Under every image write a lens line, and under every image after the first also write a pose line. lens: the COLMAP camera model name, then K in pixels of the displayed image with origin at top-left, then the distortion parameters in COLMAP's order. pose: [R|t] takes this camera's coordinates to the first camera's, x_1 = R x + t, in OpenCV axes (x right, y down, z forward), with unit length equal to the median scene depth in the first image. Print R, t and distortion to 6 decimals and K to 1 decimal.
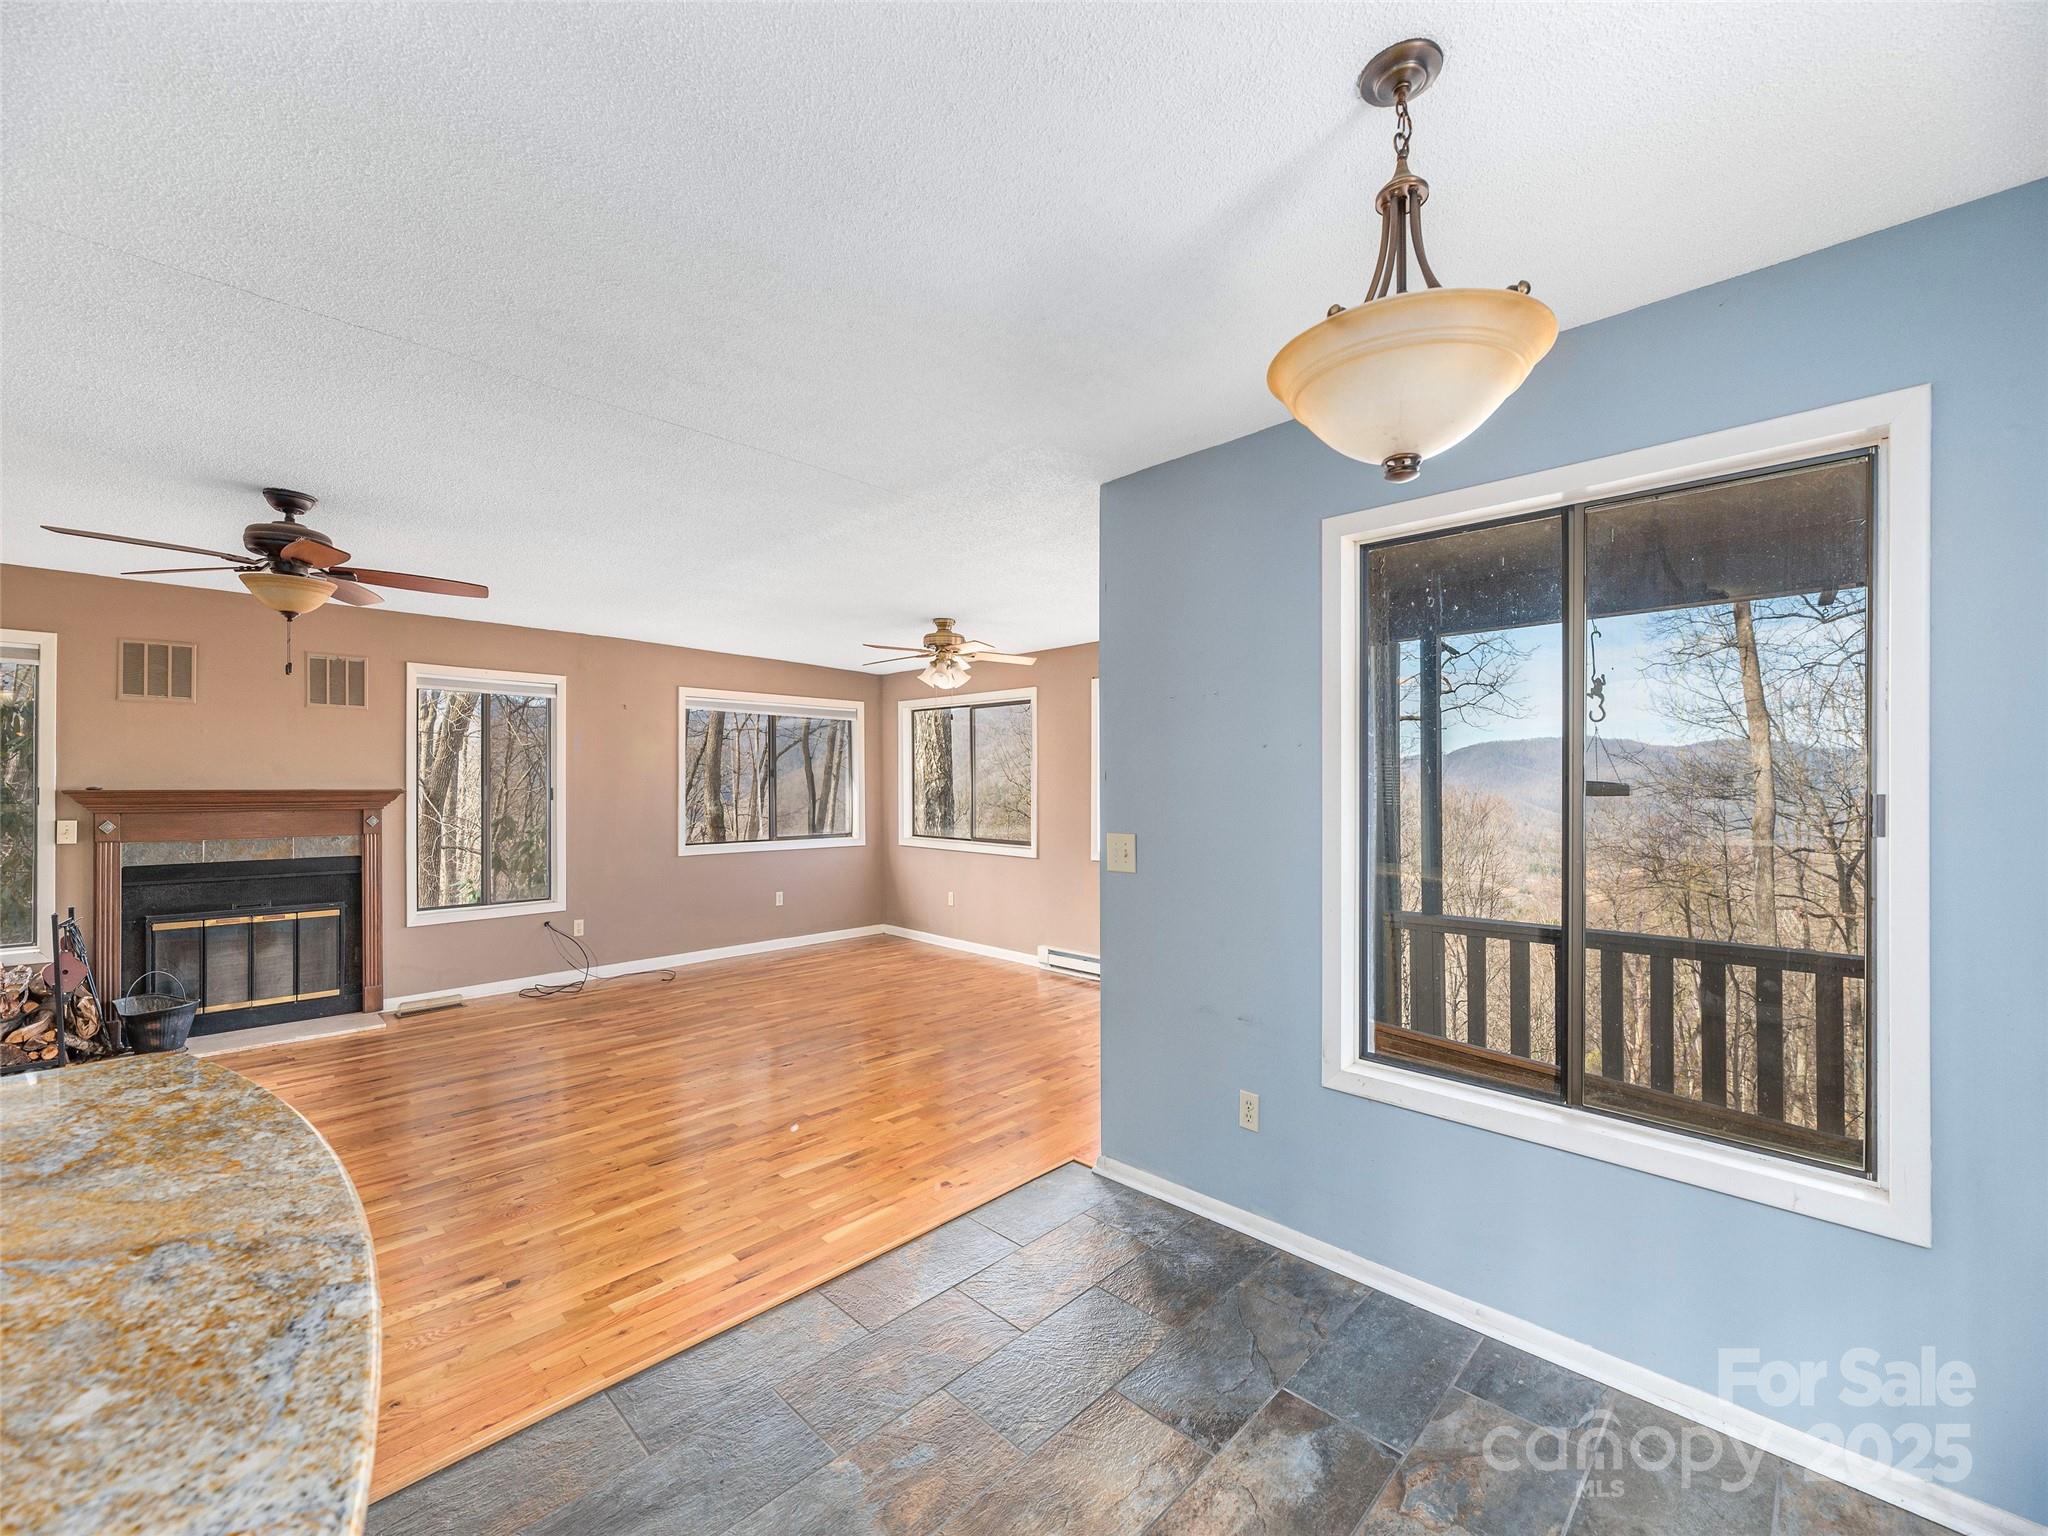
lens RADIAL K [[839.9, 0, 1024.2], [0, 839.9, 785.7], [0, 0, 1]] dist [-0.000054, -0.000445]
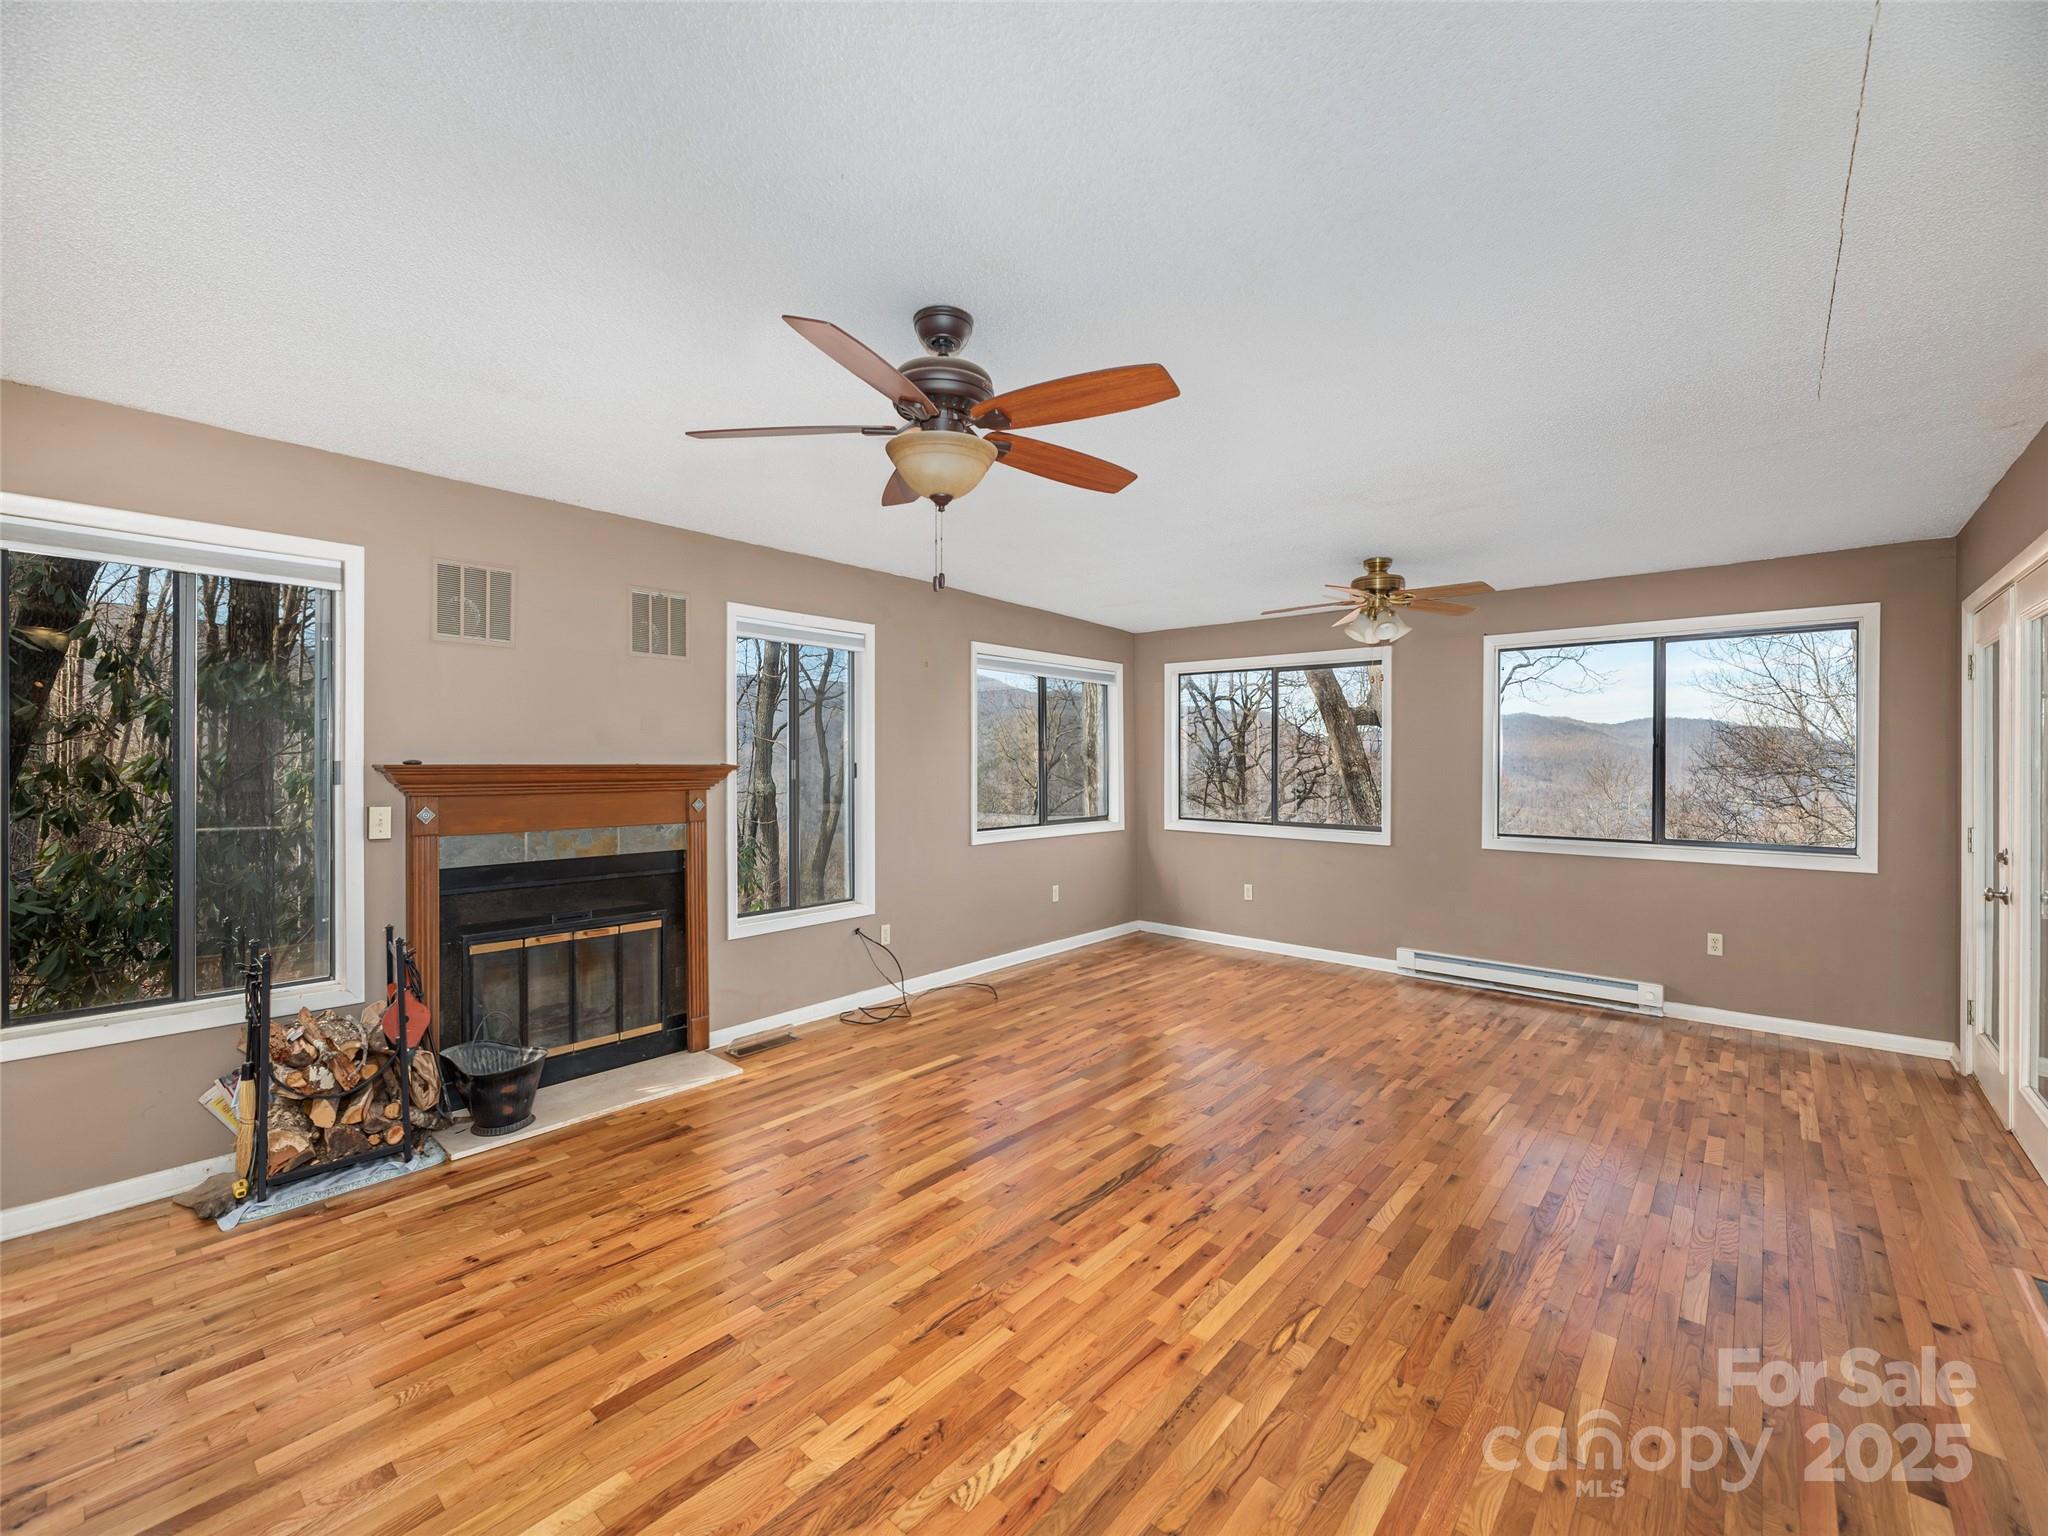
lens RADIAL K [[853.2, 0, 1019.8], [0, 853.2, 763.2], [0, 0, 1]] dist [-0.001714, -0.000417]
pose [[0.998499, 0.000401, 0.054775, -0.606470], [-0.000508, 0.999998, 0.001928, 0.001609], [-0.054774, -0.001952, 0.998497, 0.225742]]
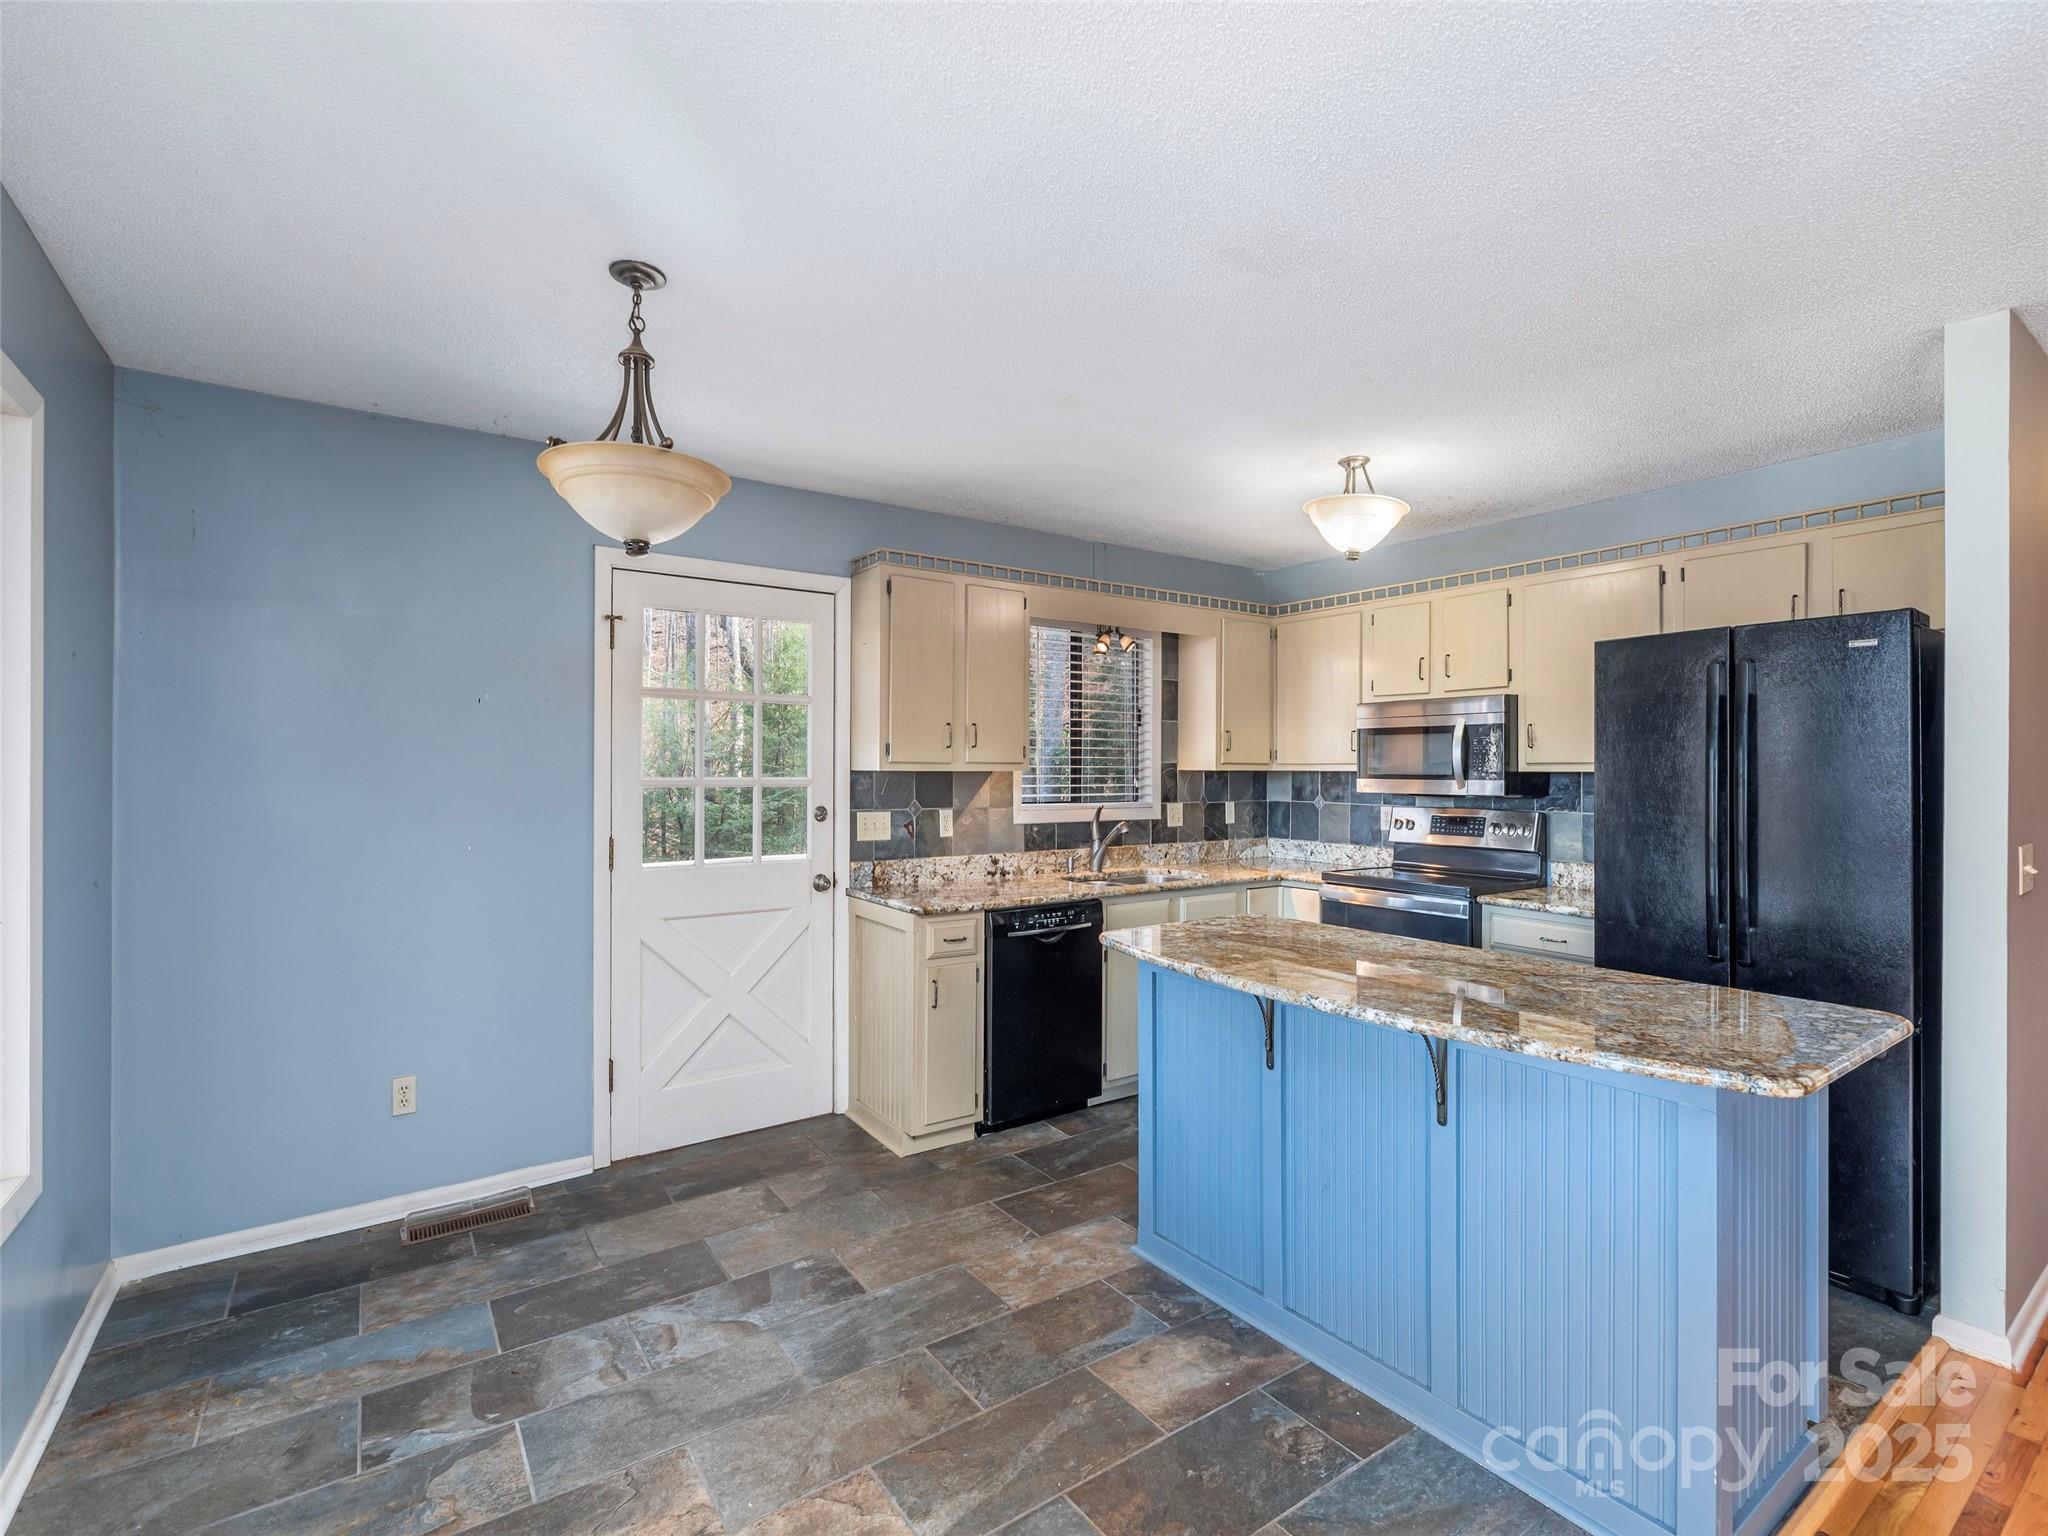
lens RADIAL K [[947.6, 0, 1024.8], [0, 947.6, 763.2], [0, 0, 1]] dist [-0.004019, 0.000337]
pose [[-0.983012, -0.000821, 0.183537, -0.147316], [-0.001429, 0.999994, -0.003183, -0.001218], [-0.183533, -0.003391, -0.983008, 0.720479]]
